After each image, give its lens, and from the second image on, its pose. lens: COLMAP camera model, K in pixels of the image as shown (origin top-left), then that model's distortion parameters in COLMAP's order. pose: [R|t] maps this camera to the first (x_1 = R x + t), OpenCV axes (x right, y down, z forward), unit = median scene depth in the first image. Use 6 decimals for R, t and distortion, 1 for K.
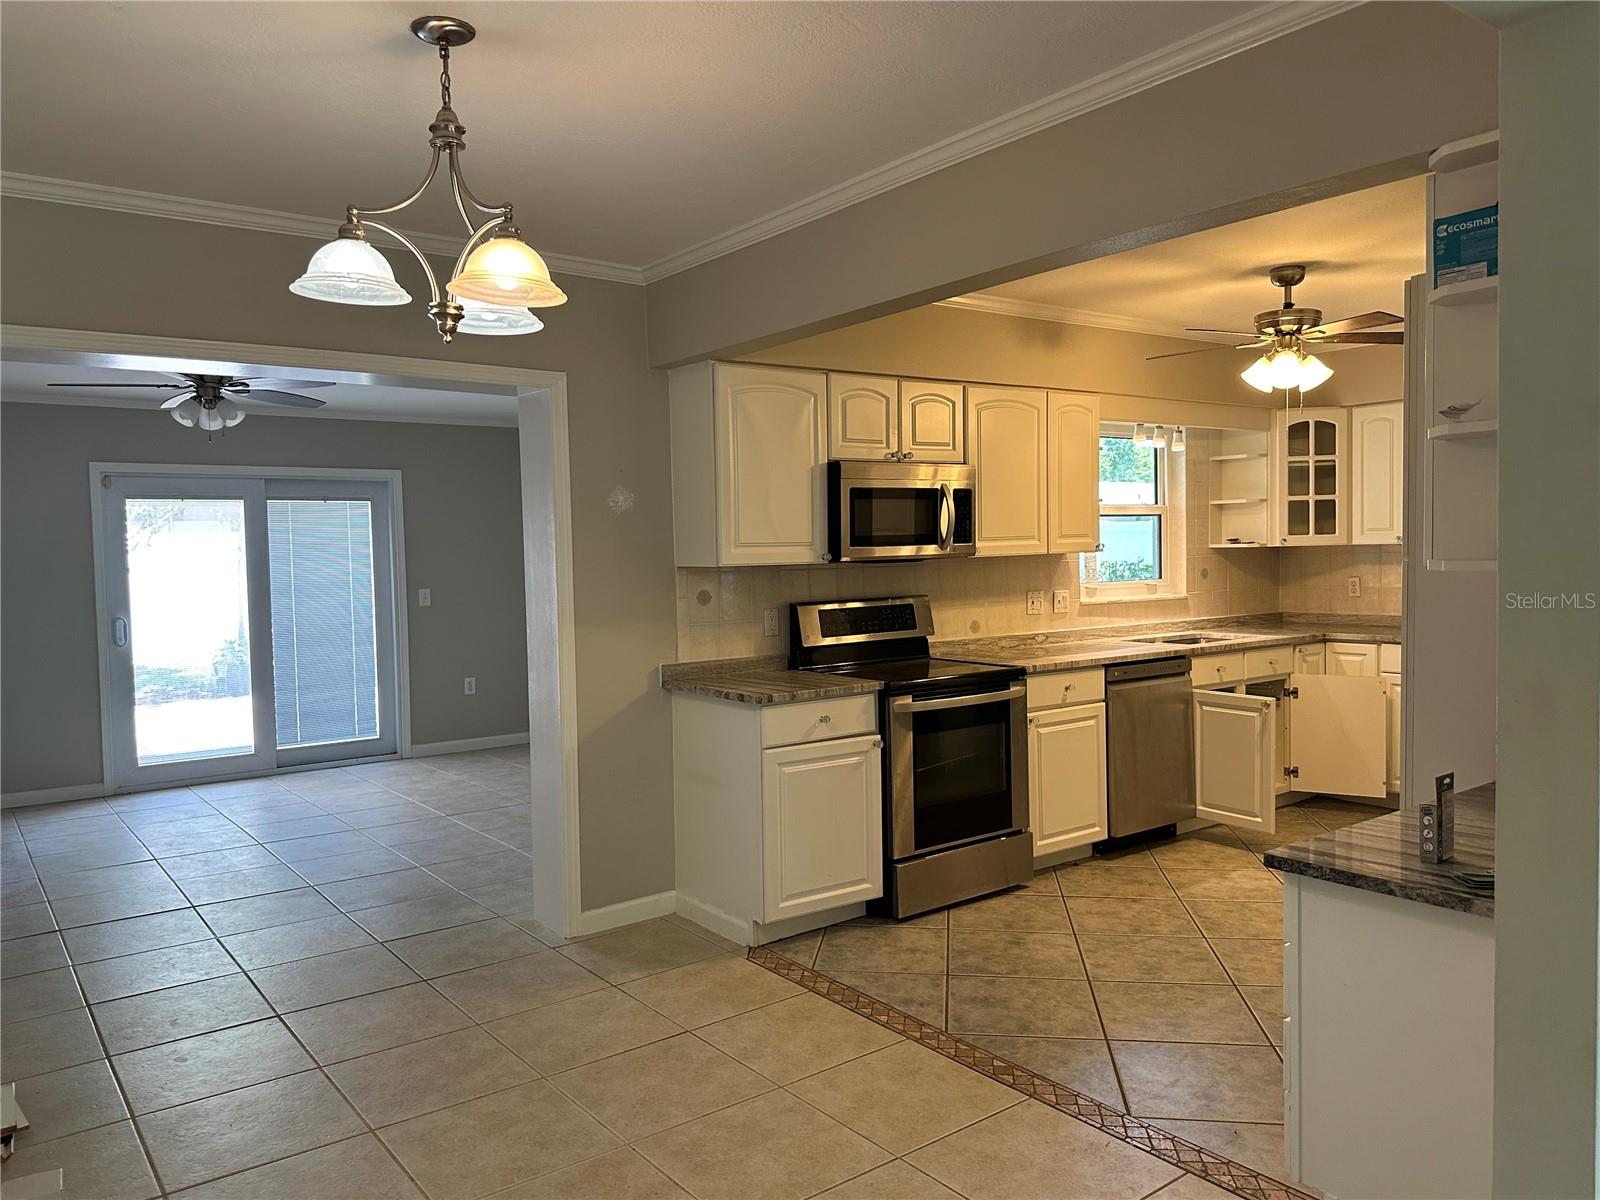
lens RADIAL K [[1143.2, 0, 791.5], [0, 1143.2, 601.4], [0, 0, 1]] dist [0.001605, -0.002374]
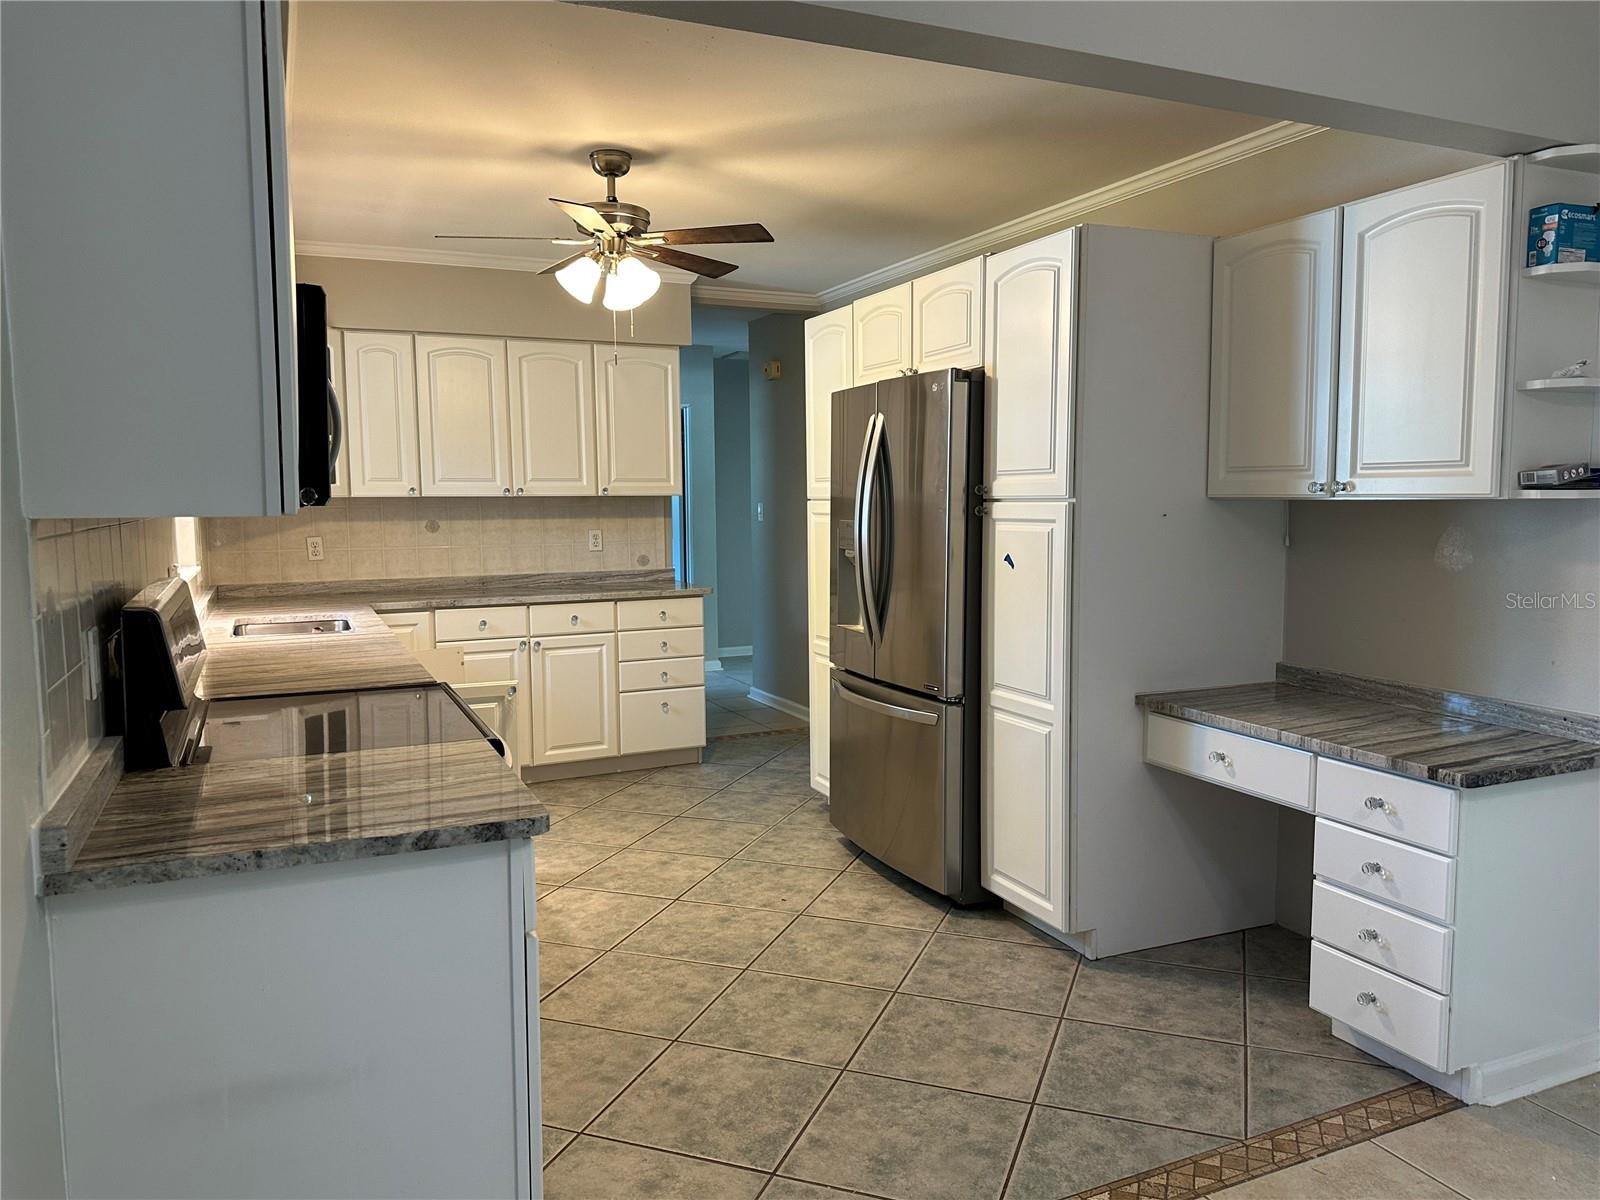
lens RADIAL K [[1143.2, 0, 791.5], [0, 1143.2, 601.4], [0, 0, 1]] dist [0.001605, -0.002374]
pose [[0.211963, -0.078530, 0.974117, -0.378043], [0.051944, 0.996263, 0.069013, -0.020933], [-0.975896, 0.035972, 0.215250, 0.729154]]
